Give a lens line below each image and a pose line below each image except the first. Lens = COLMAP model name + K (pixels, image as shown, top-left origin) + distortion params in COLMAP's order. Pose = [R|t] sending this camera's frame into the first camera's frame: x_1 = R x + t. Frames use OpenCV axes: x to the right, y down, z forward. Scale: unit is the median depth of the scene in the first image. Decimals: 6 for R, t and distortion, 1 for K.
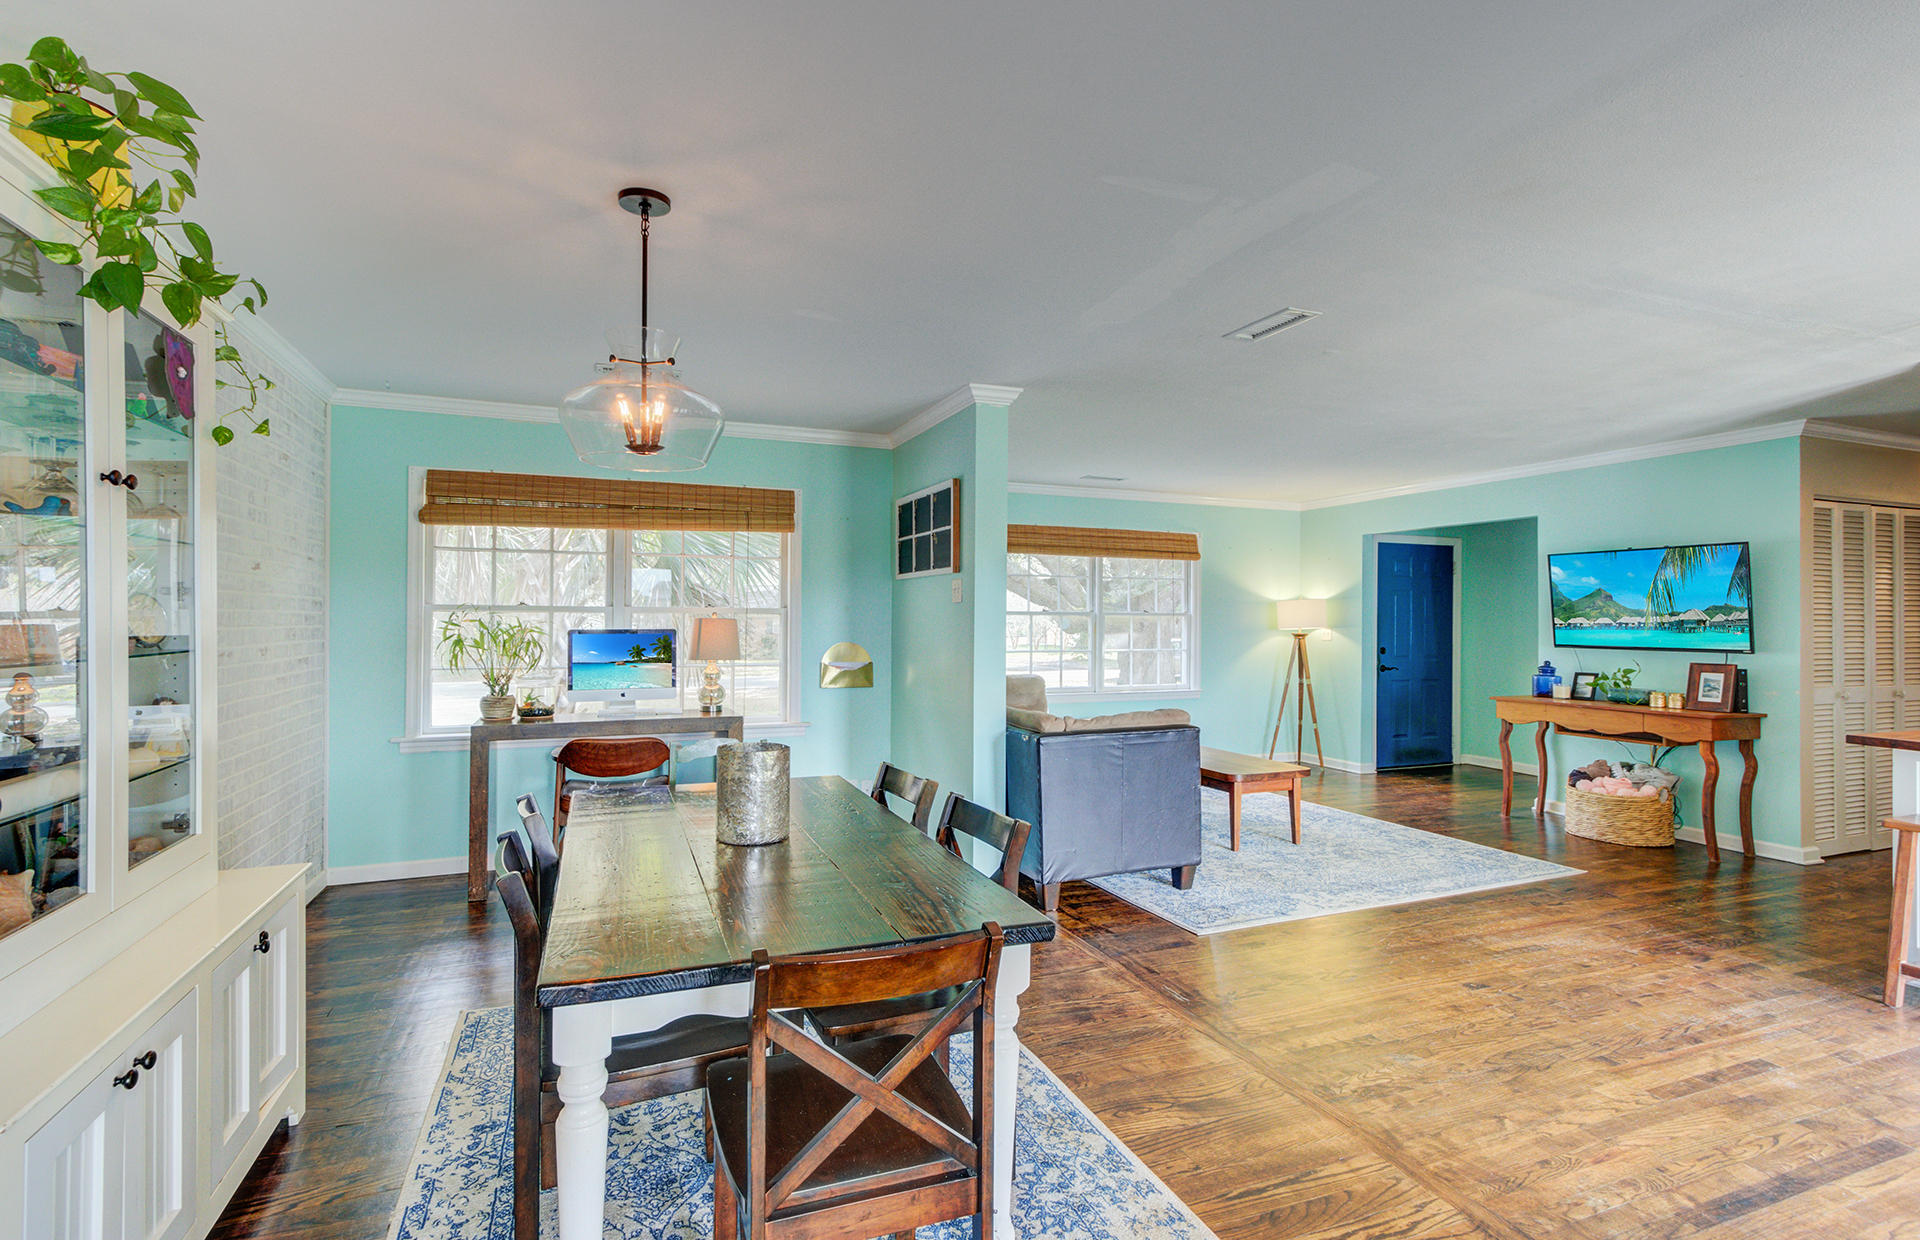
lens RADIAL K [[877.2, 0, 937.1], [0, 877.2, 620.1], [0, 0, 1]] dist [-0.000870, 0.000357]
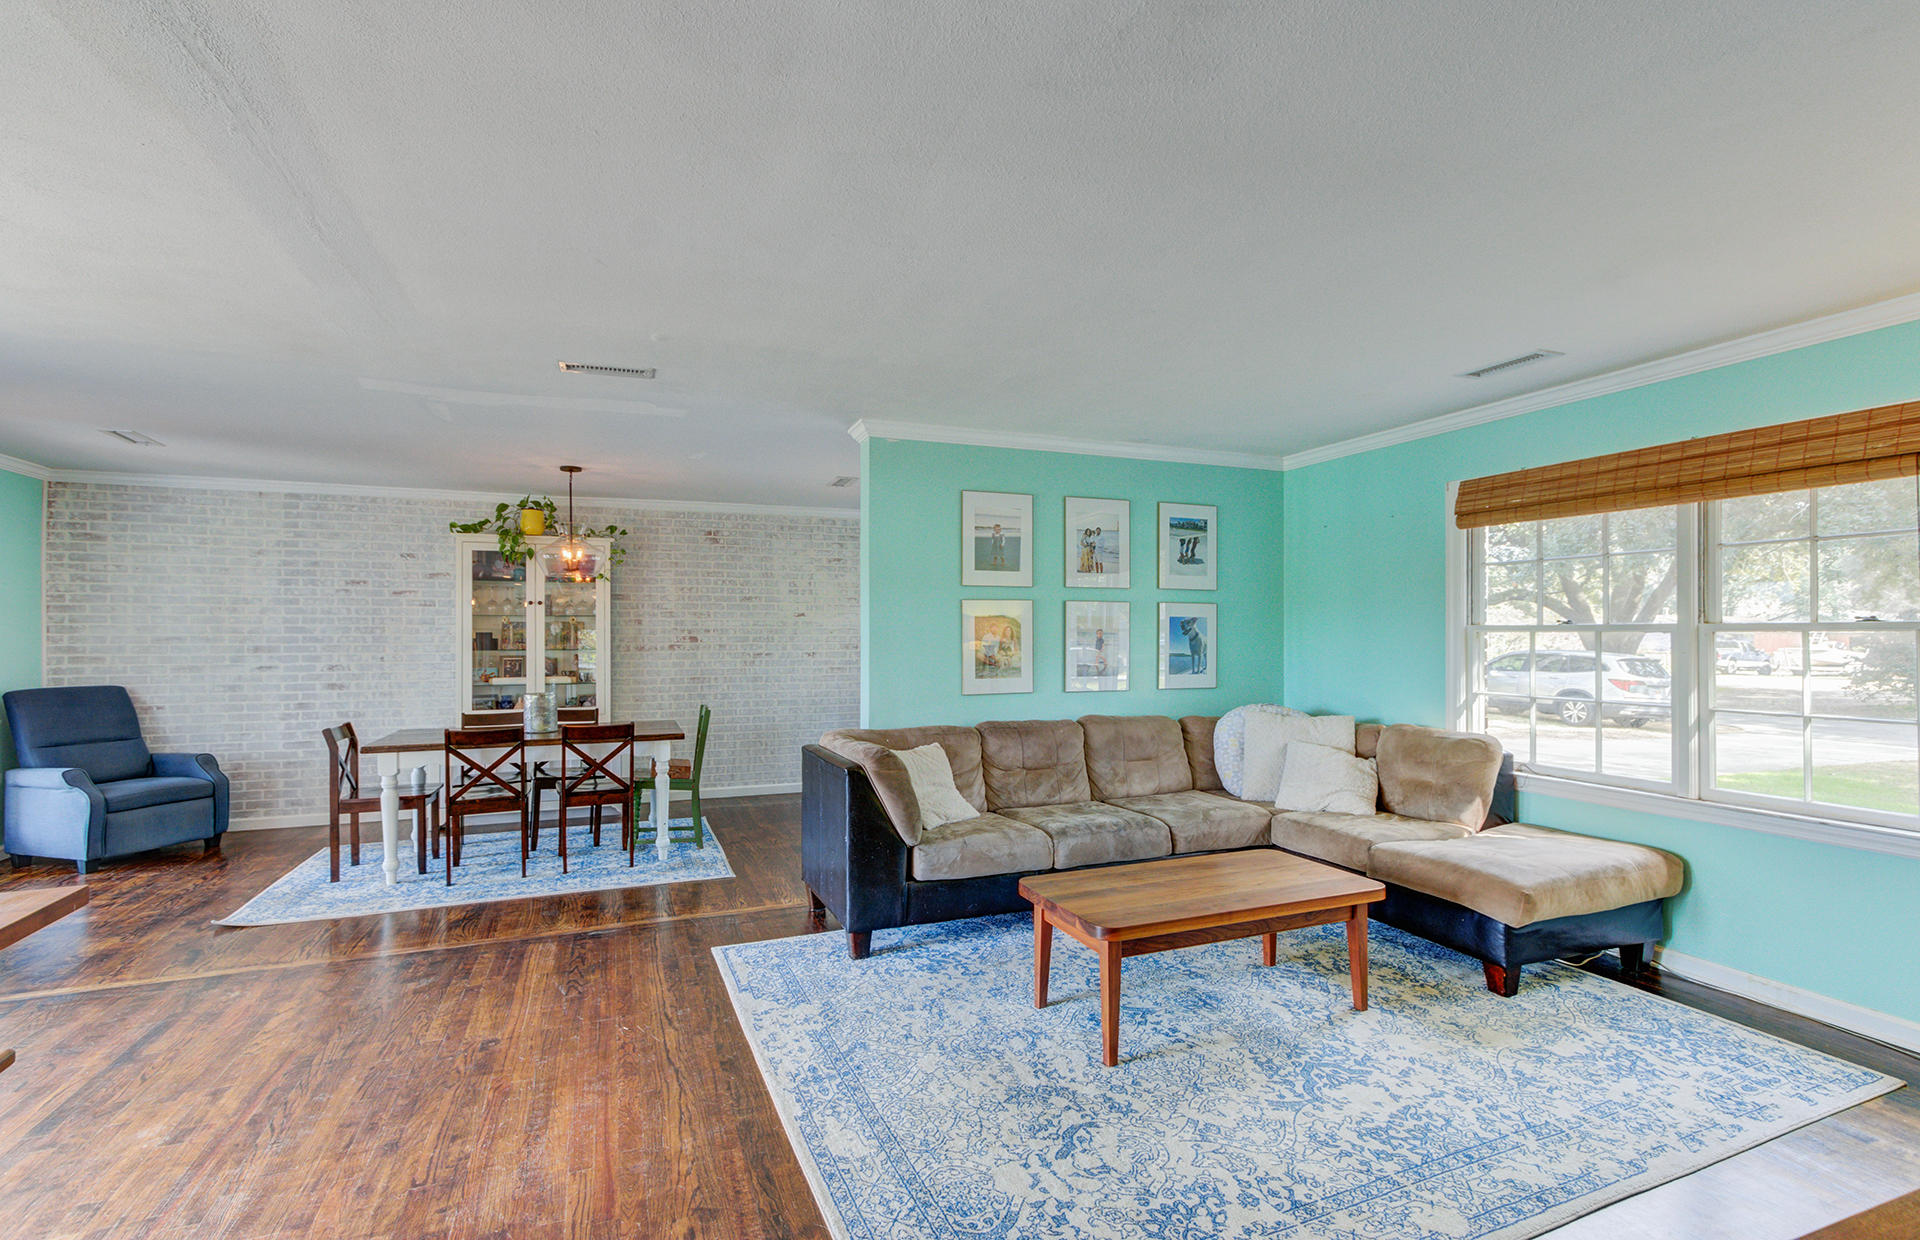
lens RADIAL K [[883.4, 0, 960.0], [0, 883.4, 620.0], [0, 0, 1]] dist [0.009675, -0.000121]
pose [[0.012460, -0.020933, -0.999703, 0.875693], [0.000900, 0.999781, -0.020923, -0.001397], [0.999922, -0.000639, 0.012476, 0.835173]]
